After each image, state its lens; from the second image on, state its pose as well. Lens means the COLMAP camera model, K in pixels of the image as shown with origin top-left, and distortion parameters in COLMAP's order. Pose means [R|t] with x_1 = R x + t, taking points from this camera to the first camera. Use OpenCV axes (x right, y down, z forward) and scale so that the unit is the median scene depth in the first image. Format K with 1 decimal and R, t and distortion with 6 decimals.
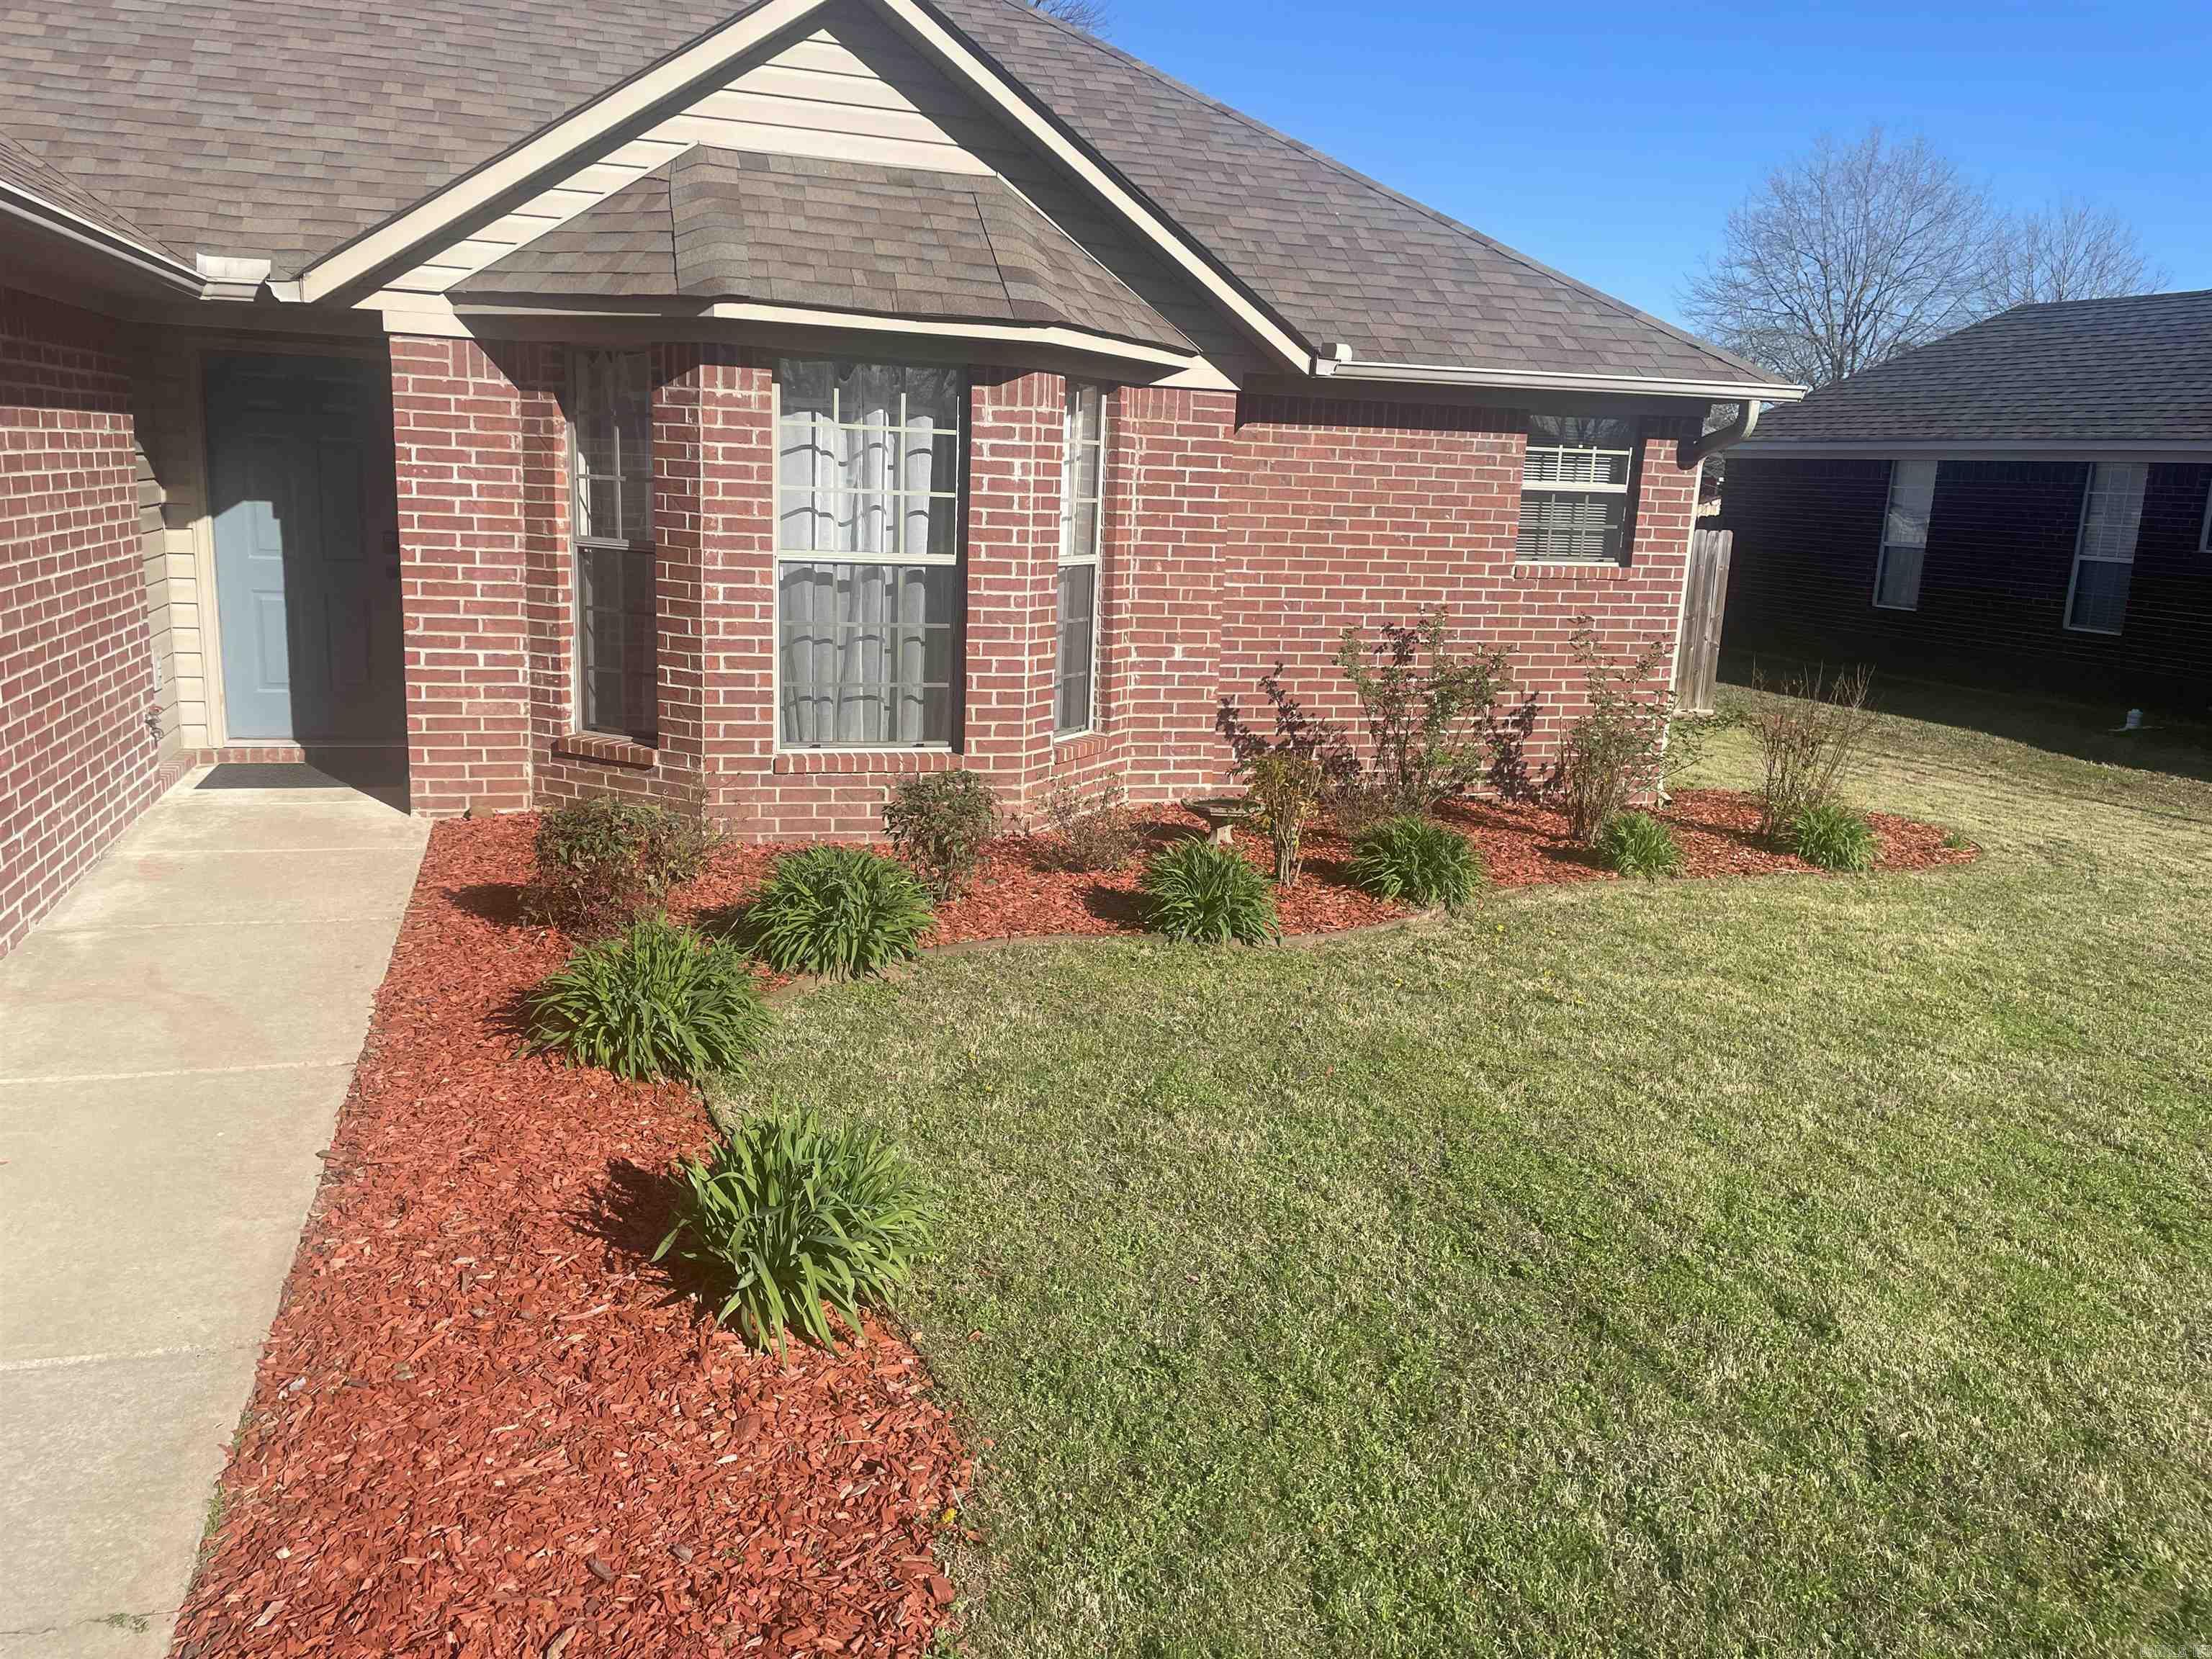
lens RADIAL K [[1647.3, 0, 1106.0], [0, 1647.3, 829.5], [0, 0, 1]] dist [0.092967, -0.113965]
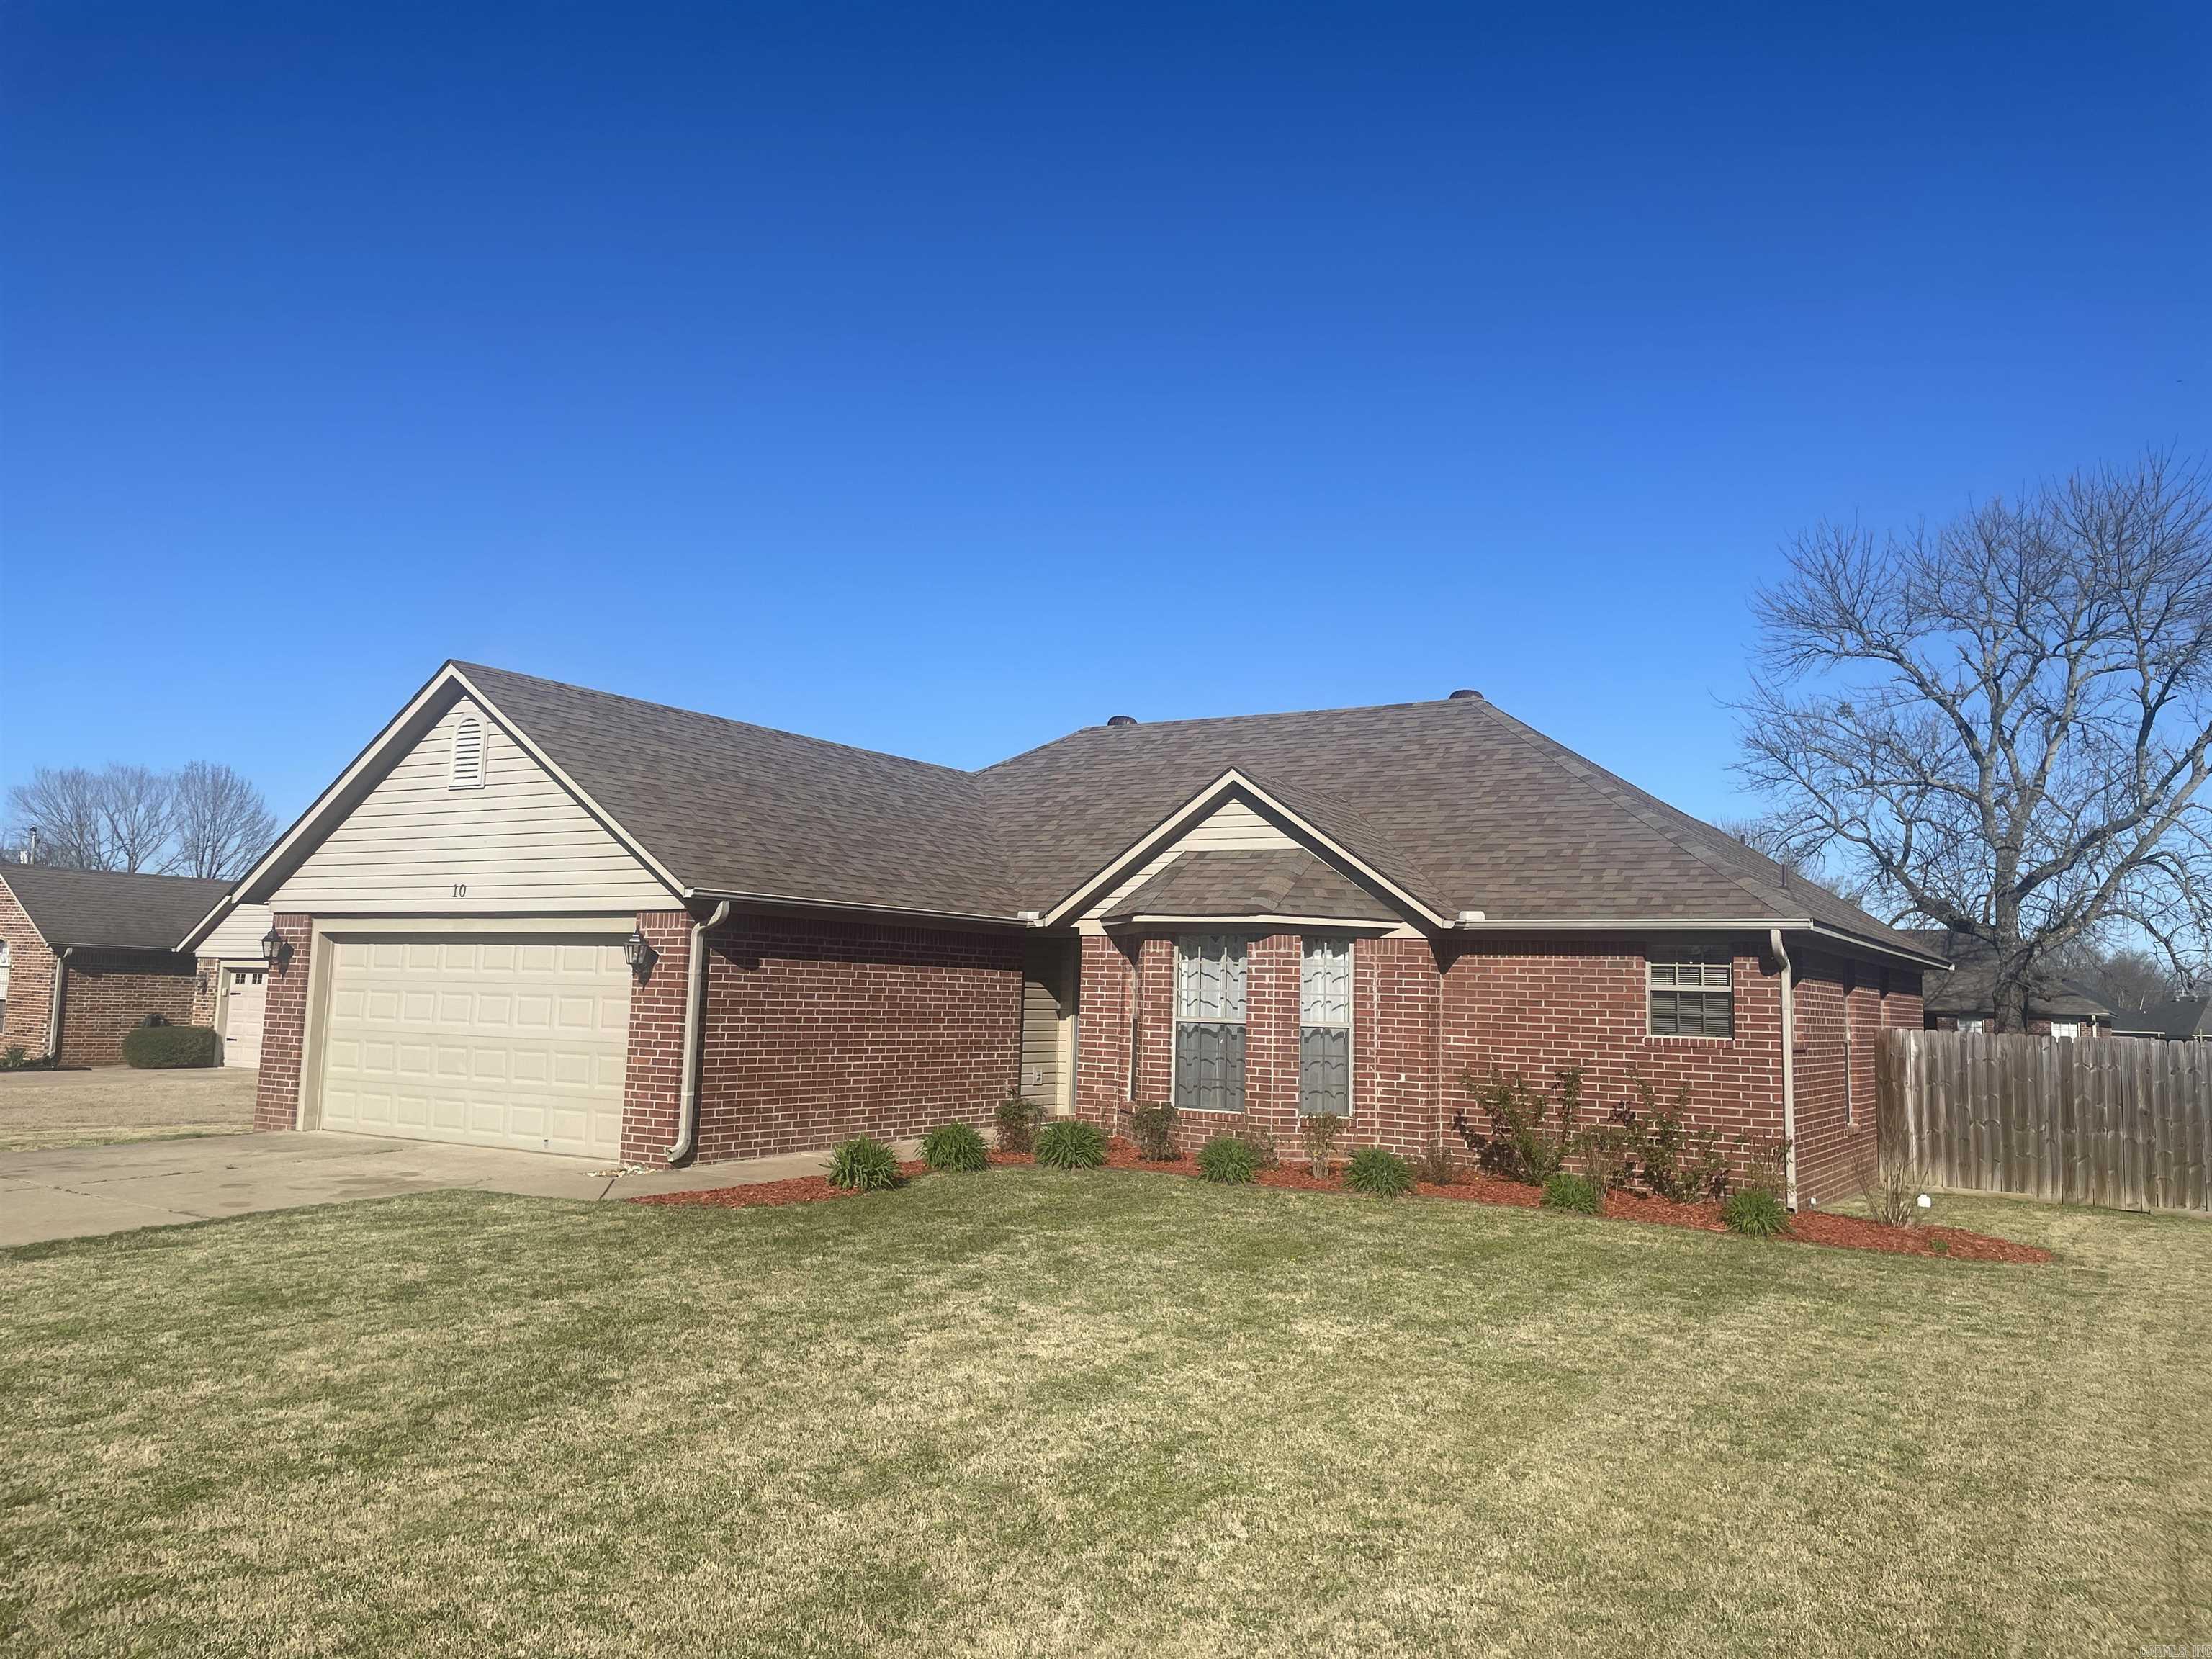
lens RADIAL K [[1647.3, 0, 1106.0], [0, 1647.3, 829.5], [0, 0, 1]] dist [0.092967, -0.113965]
pose [[0.644901, -0.102605, -0.757348, 1.234433], [-0.164769, 0.948978, -0.268872, 0.176311], [0.746294, 0.298183, 0.595090, -0.409595]]
